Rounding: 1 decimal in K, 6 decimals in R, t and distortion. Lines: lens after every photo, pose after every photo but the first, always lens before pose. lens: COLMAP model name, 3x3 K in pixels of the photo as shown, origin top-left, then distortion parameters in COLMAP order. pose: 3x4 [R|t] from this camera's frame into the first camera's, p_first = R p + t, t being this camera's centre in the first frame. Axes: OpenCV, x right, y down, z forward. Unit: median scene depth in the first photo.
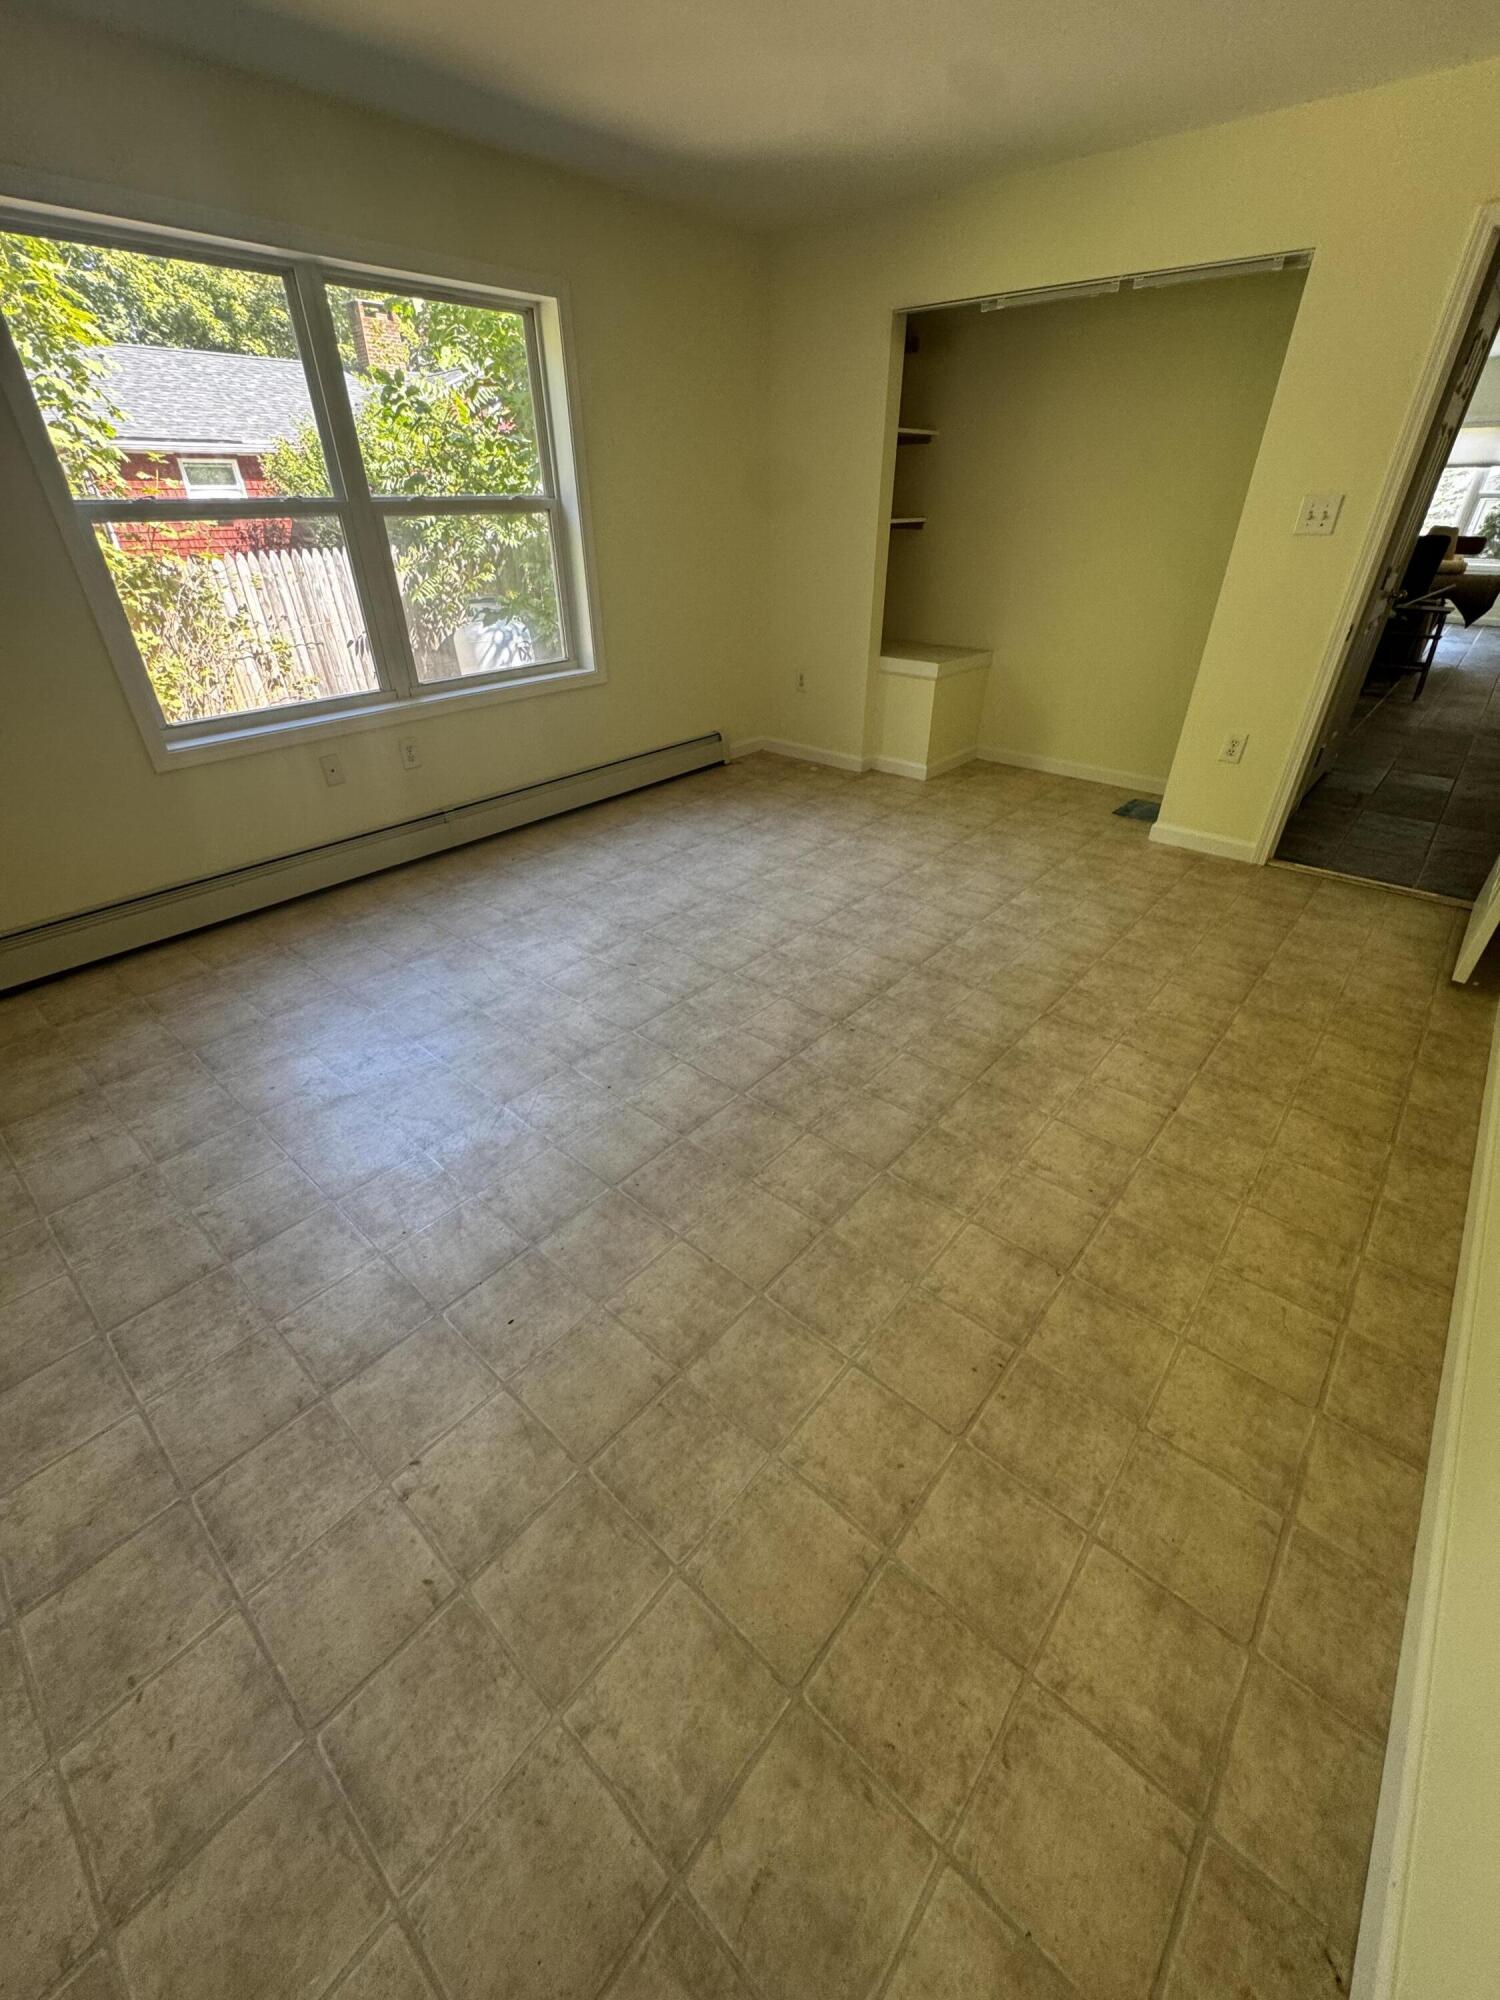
lens RADIAL K [[802.9, 0, 750.4], [0, 802.9, 997.7], [0, 0, 1]] dist [-0.008422, 0.001783]
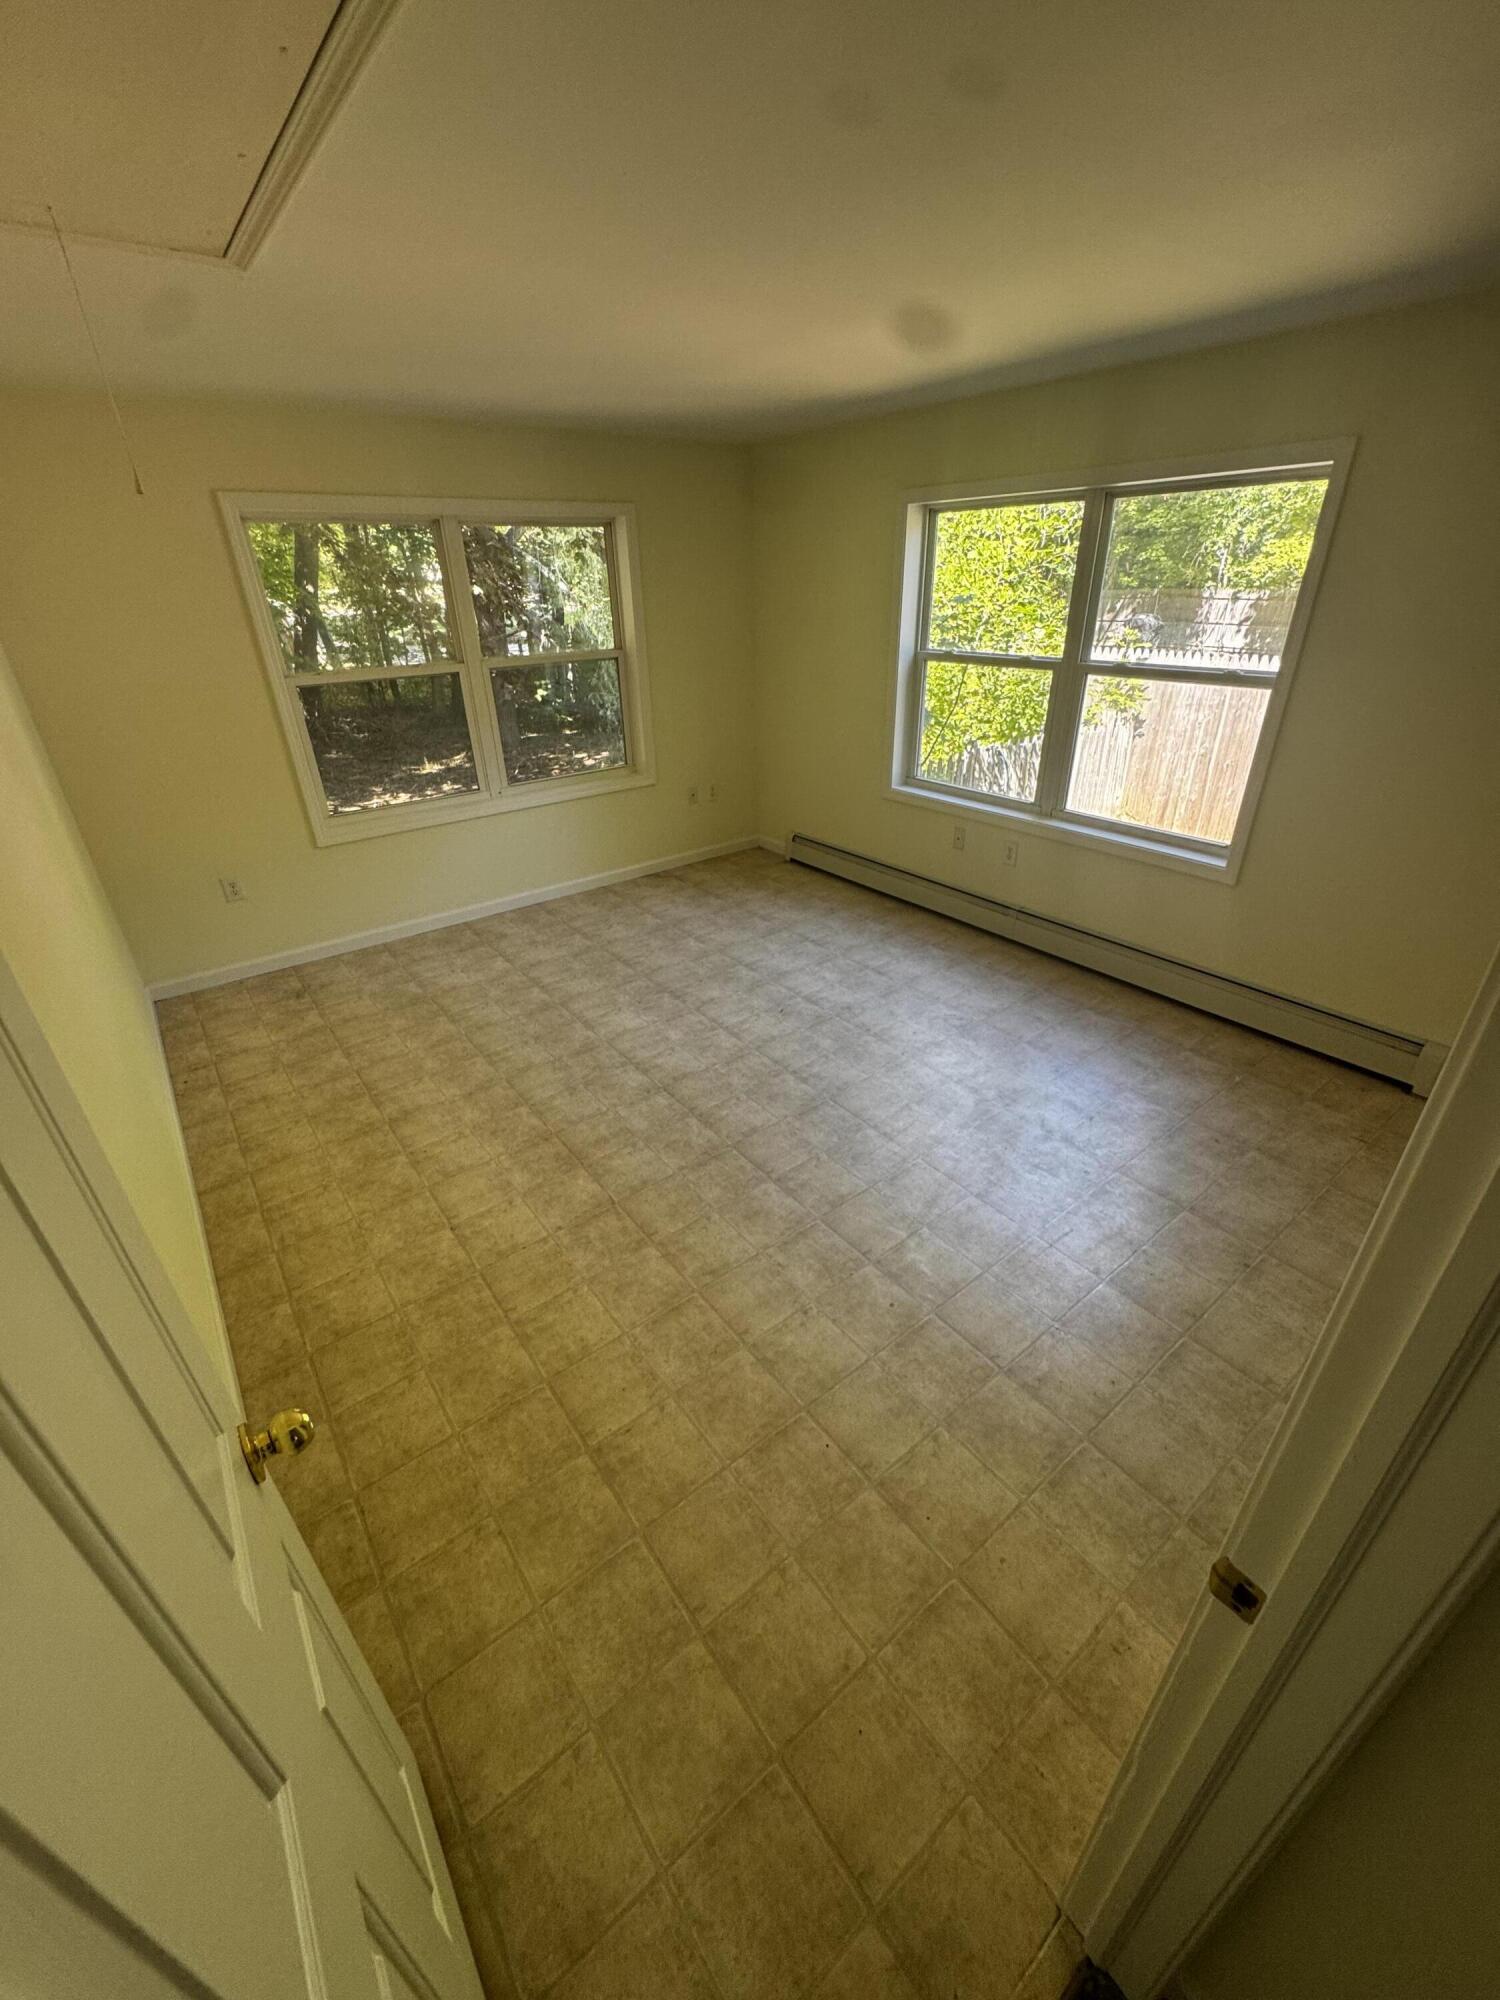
lens RADIAL K [[802.9, 0, 759.4], [0, 802.9, 1008.9], [0, 0, 1]] dist [-0.008422, 0.001783]
pose [[-0.196221, 0.478542, -0.855859, 1.190337], [-0.499790, 0.702130, 0.507172, -0.837207], [0.843627, 0.527268, 0.101398, 1.004024]]
